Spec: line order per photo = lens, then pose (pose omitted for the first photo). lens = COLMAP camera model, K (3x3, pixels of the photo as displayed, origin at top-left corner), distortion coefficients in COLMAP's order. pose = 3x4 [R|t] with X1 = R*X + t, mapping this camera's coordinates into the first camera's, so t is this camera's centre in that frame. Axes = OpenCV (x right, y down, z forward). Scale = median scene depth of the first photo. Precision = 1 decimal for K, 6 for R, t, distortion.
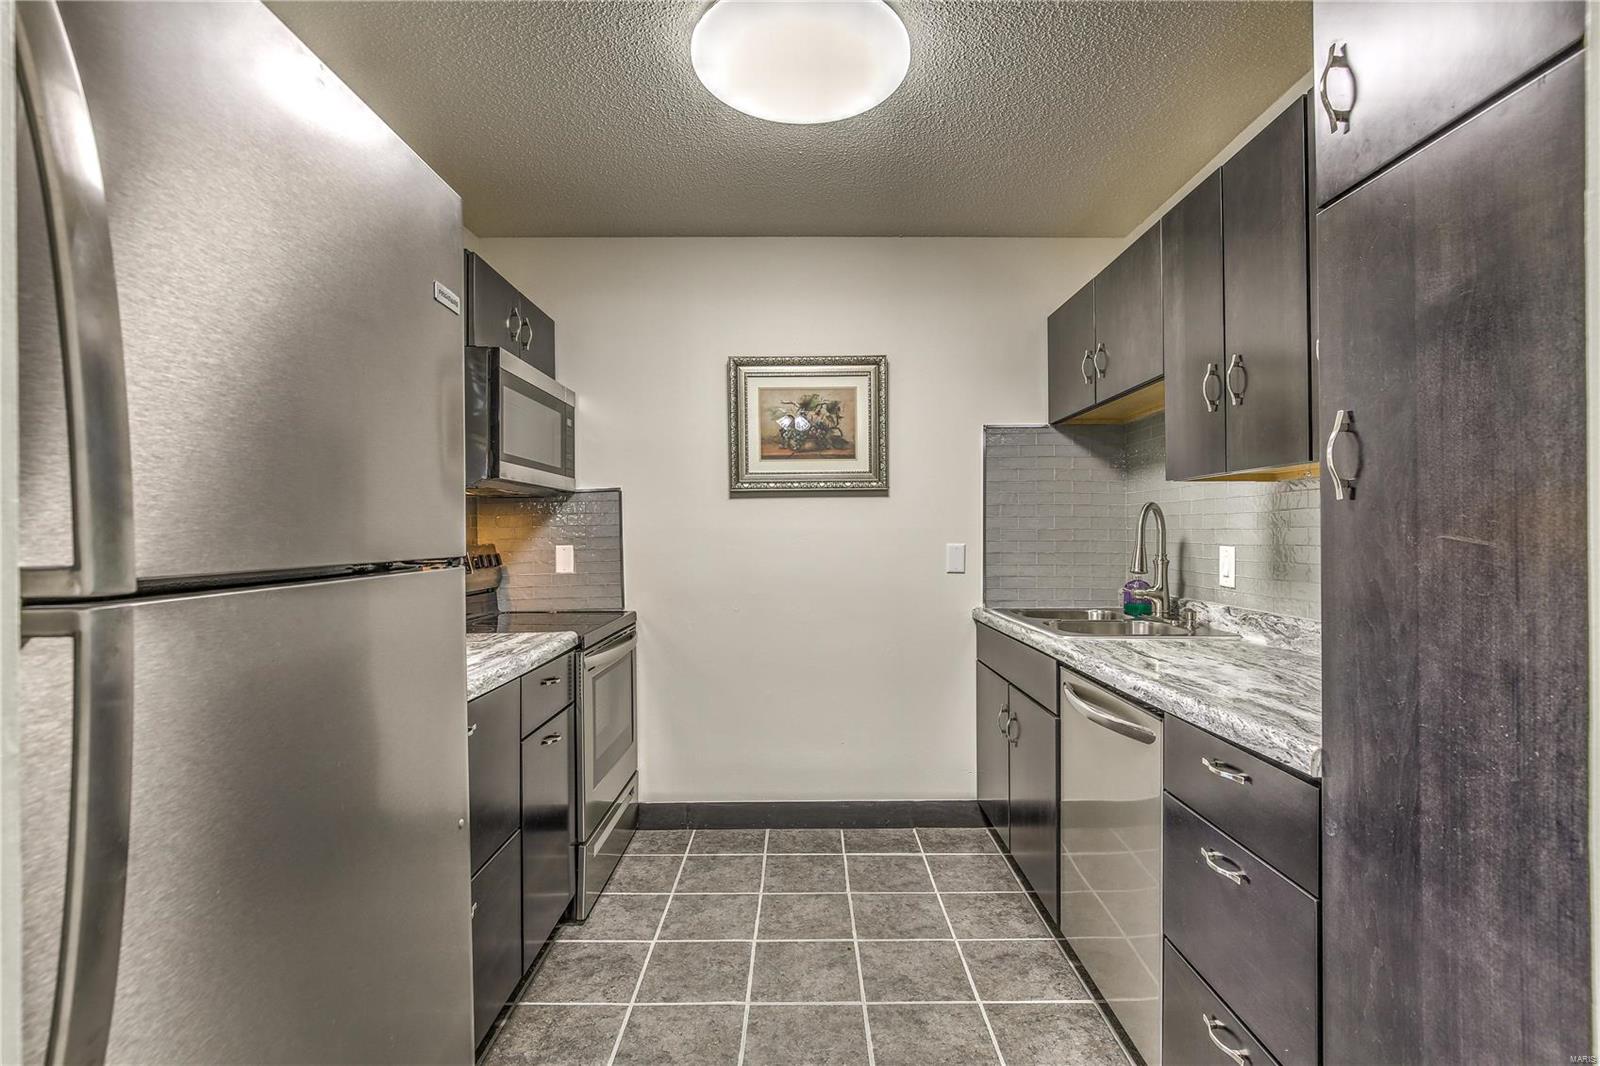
lens RADIAL K [[745.8, 0, 800.0], [0, 745.8, 533.0], [0, 0, 1]] dist [-0.000869, 0.000367]
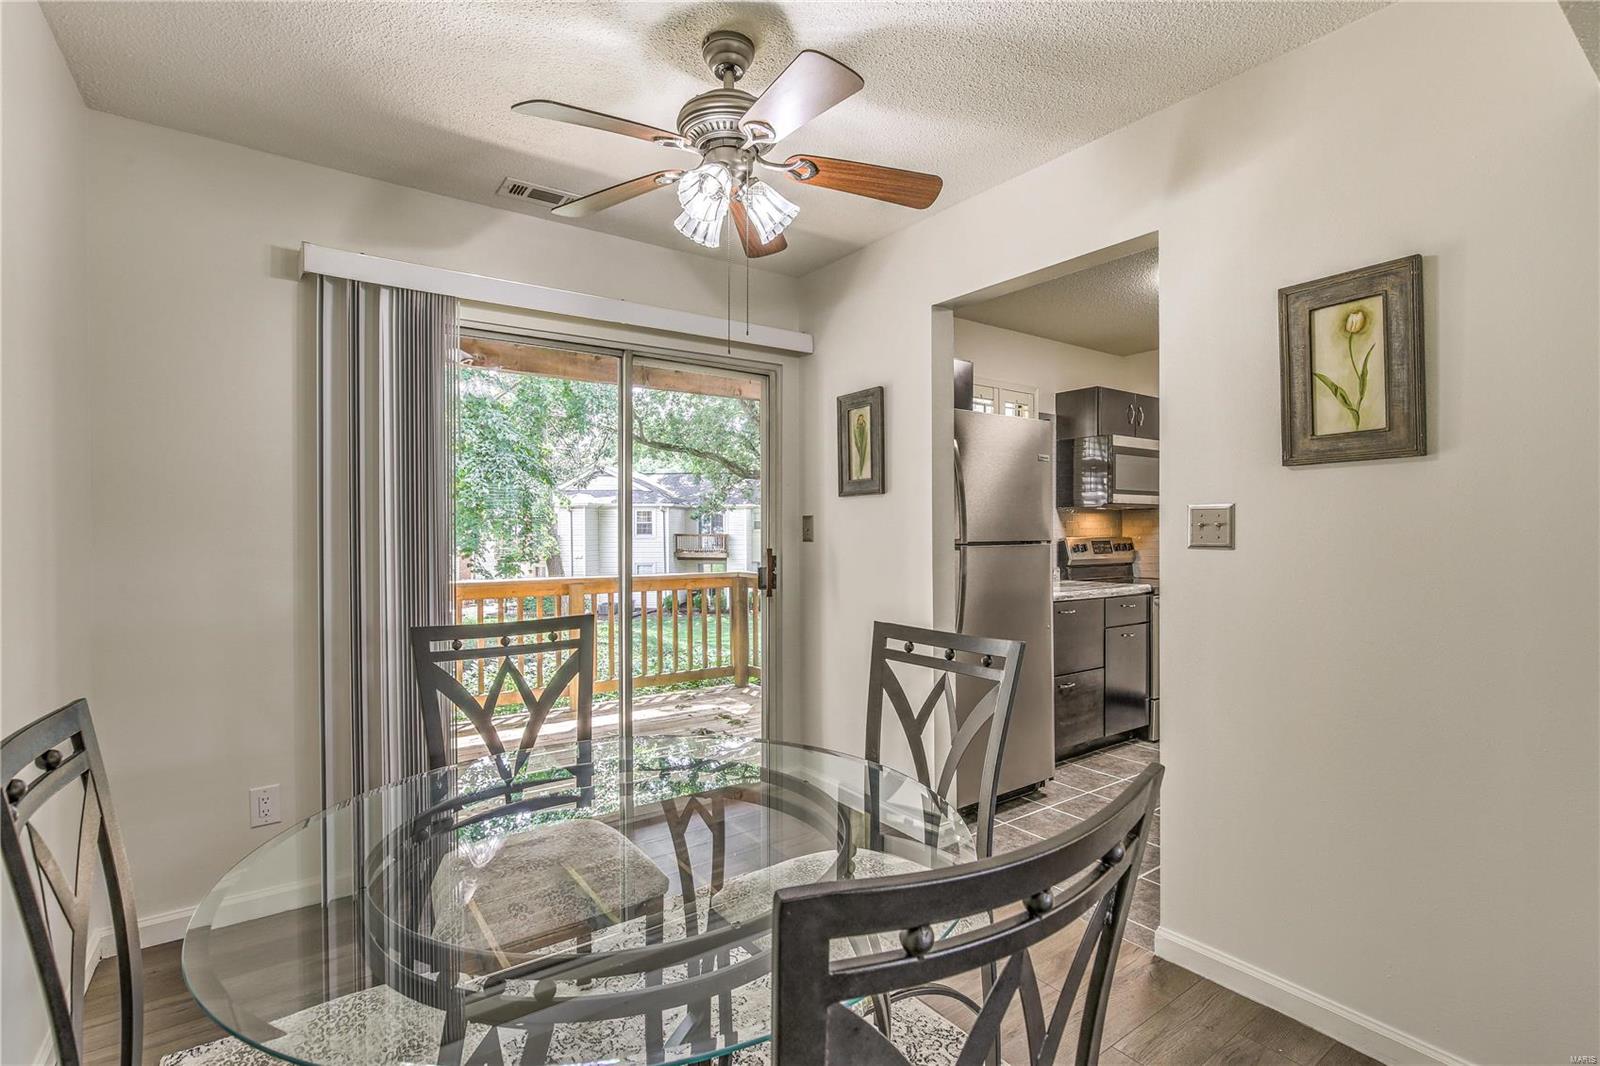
lens RADIAL K [[745.8, 0, 800.0], [0, 745.8, 533.0], [0, 0, 1]] dist [-0.000869, 0.000367]
pose [[0.582697, 0.010354, -0.812623, 0.691124], [-0.002236, 0.999935, 0.011138, -0.014433], [0.812686, -0.004673, 0.582683, -0.778586]]
